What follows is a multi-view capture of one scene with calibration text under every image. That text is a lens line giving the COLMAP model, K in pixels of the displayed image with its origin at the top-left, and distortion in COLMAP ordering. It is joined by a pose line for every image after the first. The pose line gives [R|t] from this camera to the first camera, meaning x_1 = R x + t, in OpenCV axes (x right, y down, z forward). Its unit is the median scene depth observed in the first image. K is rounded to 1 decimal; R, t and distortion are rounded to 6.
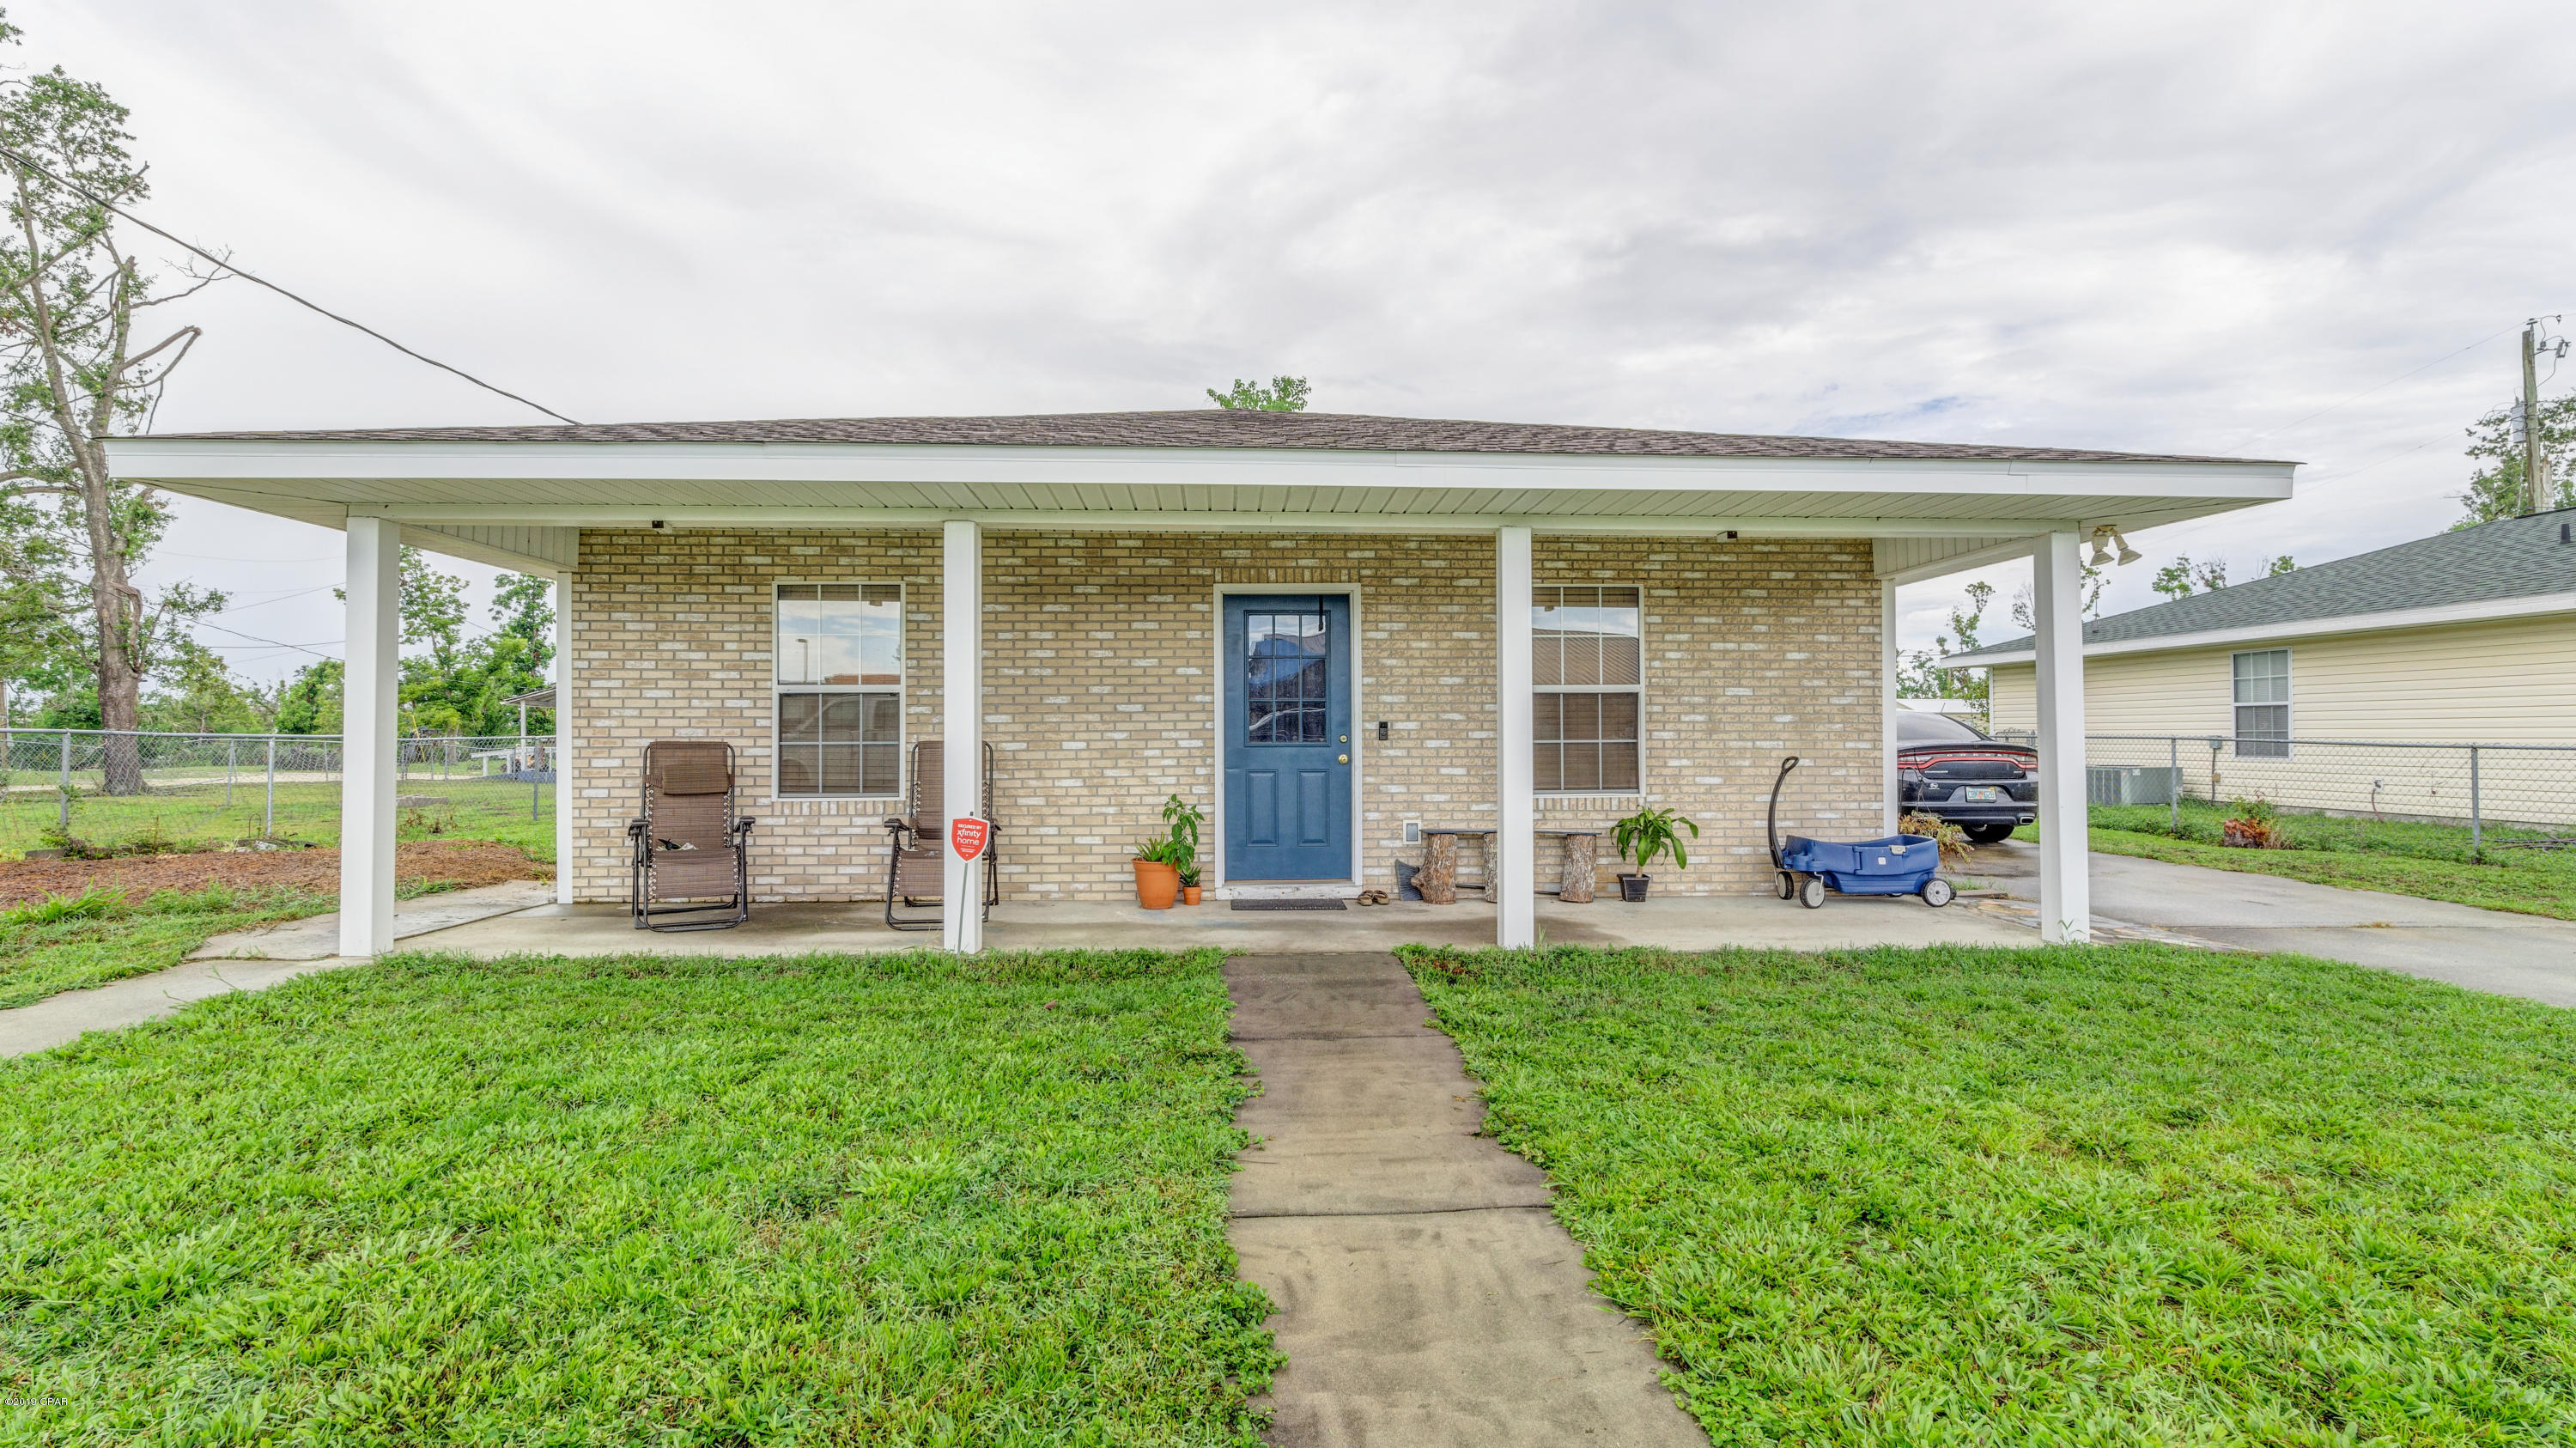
lens RADIAL K [[1125.8, 0, 1288.9], [0, 1125.8, 749.2], [0, 0, 1]] dist [-0.001327, 0.000762]
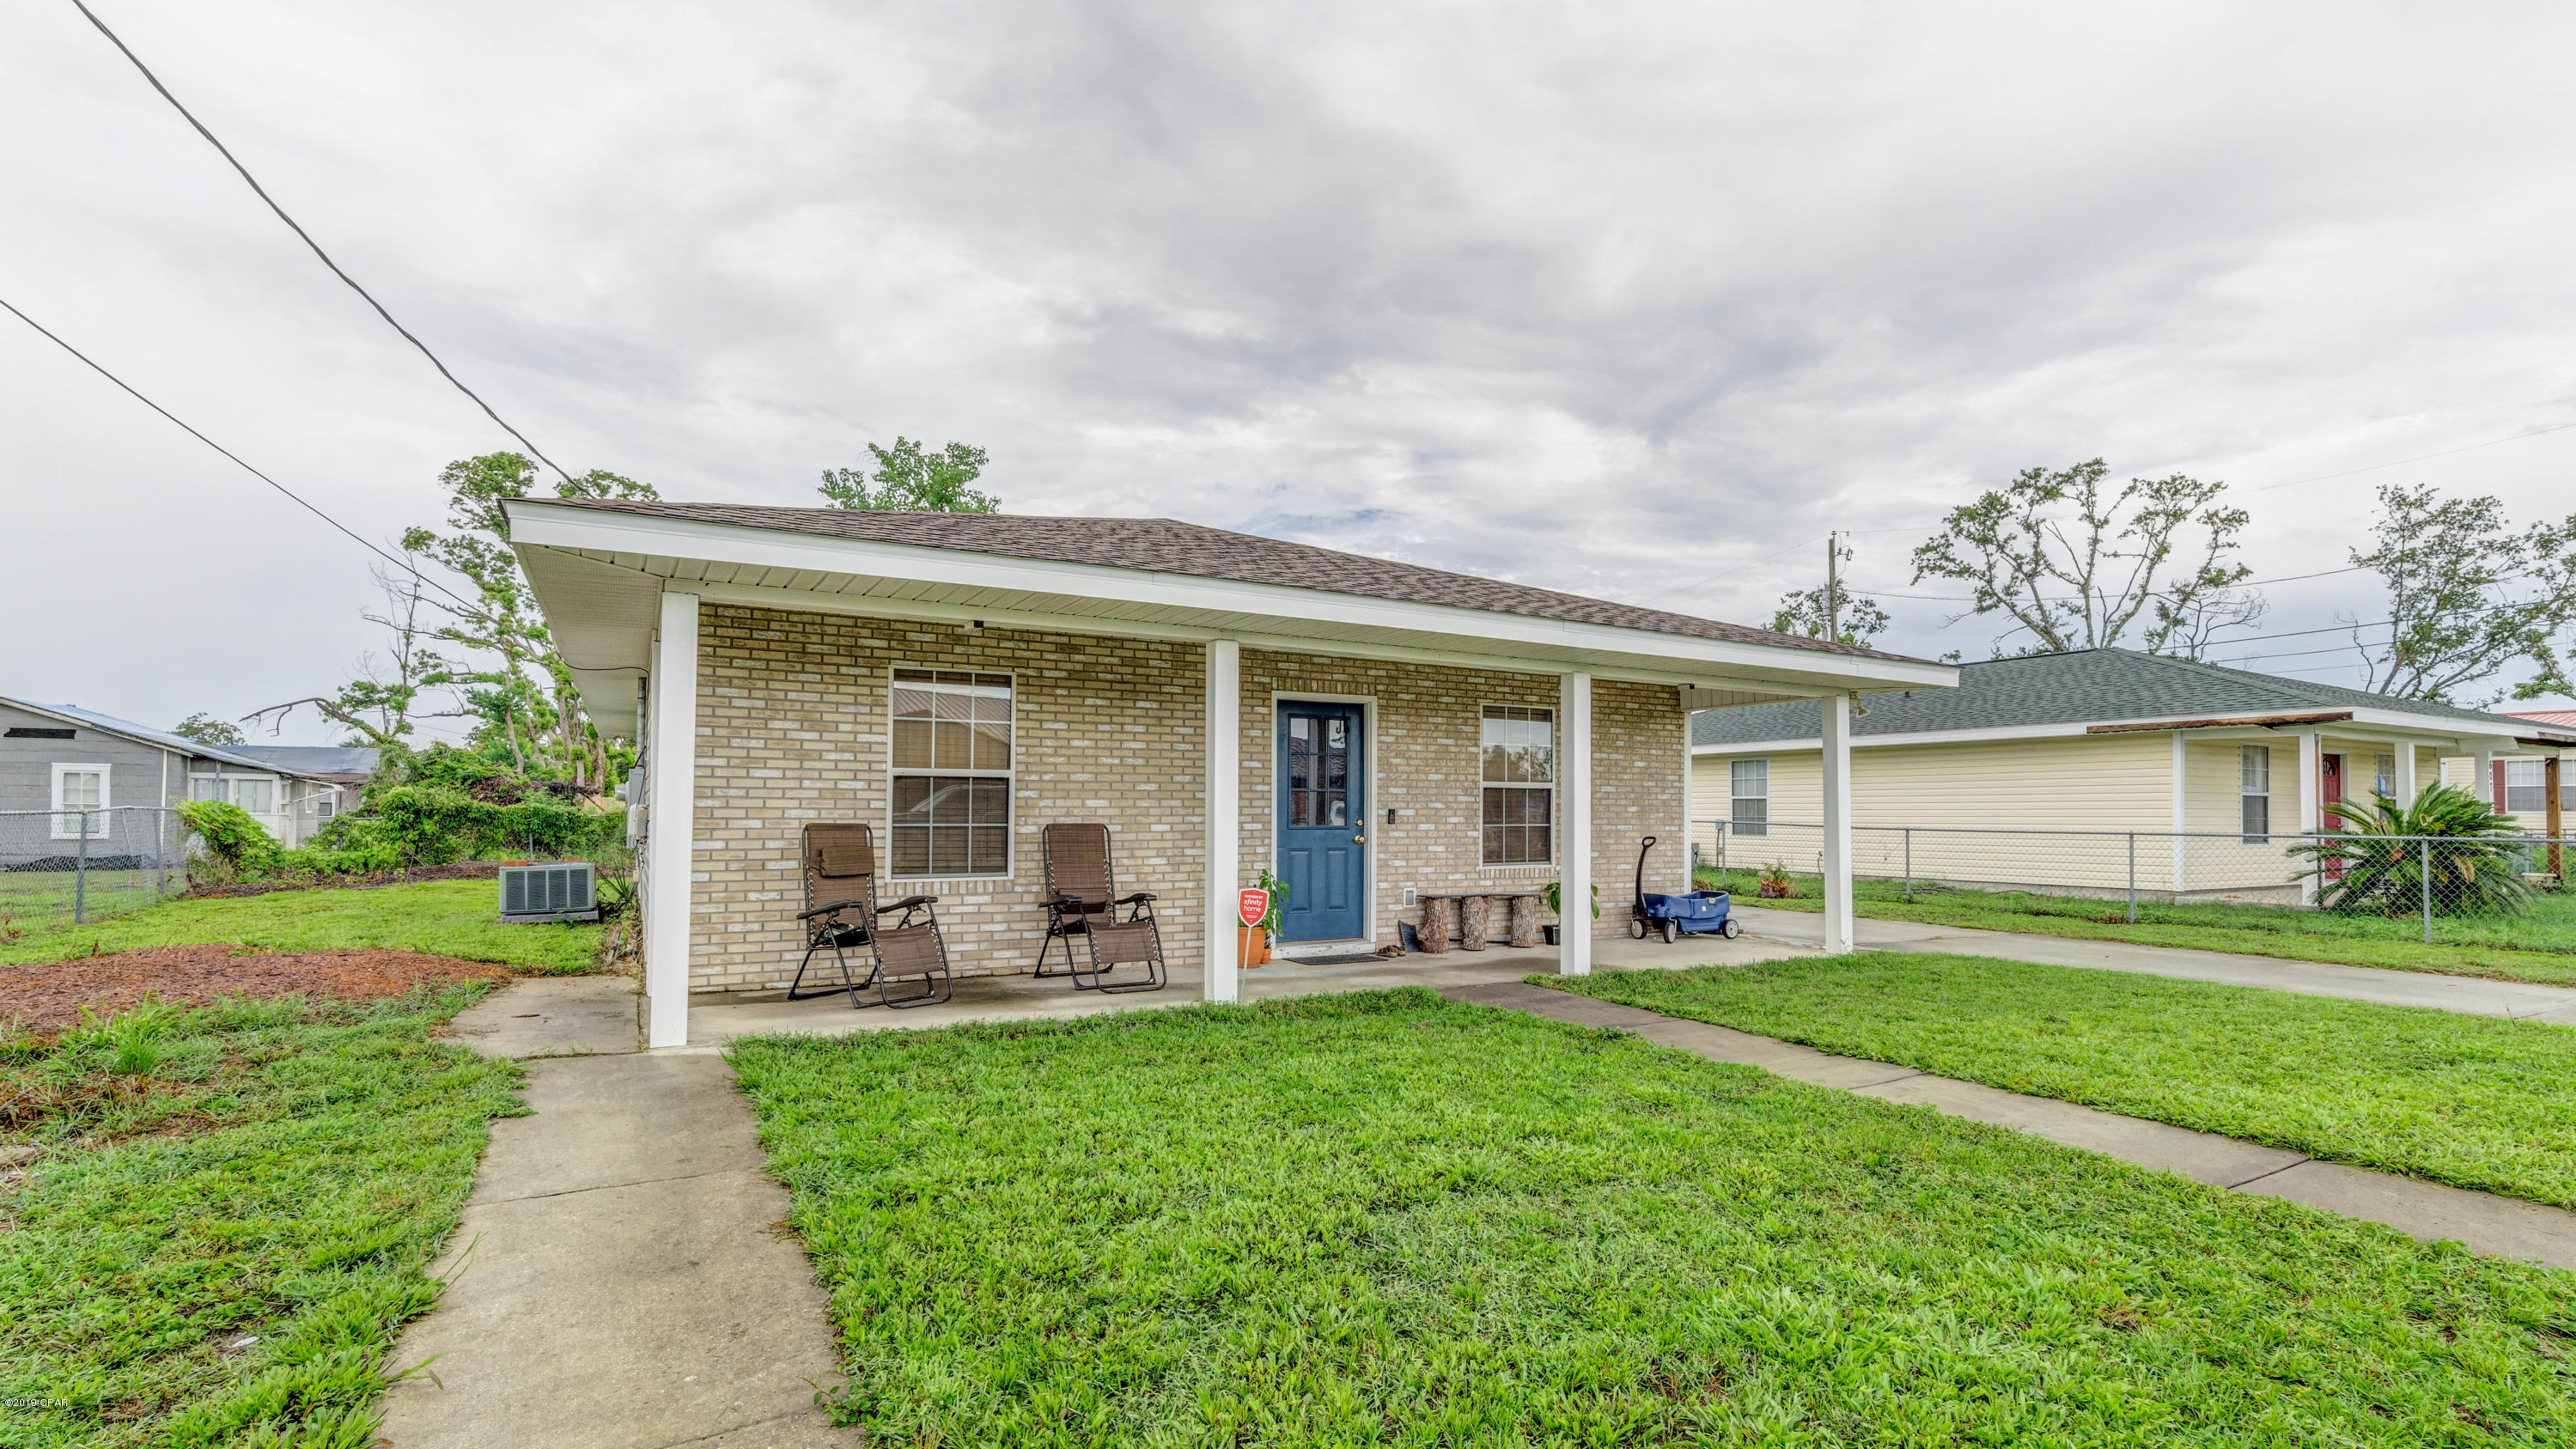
lens RADIAL K [[1185.5, 0, 1294.0], [0, 1185.5, 816.8], [0, 0, 1]] dist [-0.005380, -0.000308]
pose [[0.890528, 0.006270, 0.454885, -0.602571], [-0.003044, 0.999965, -0.007825, -0.005255], [-0.454918, 0.005584, 0.890516, -0.110933]]
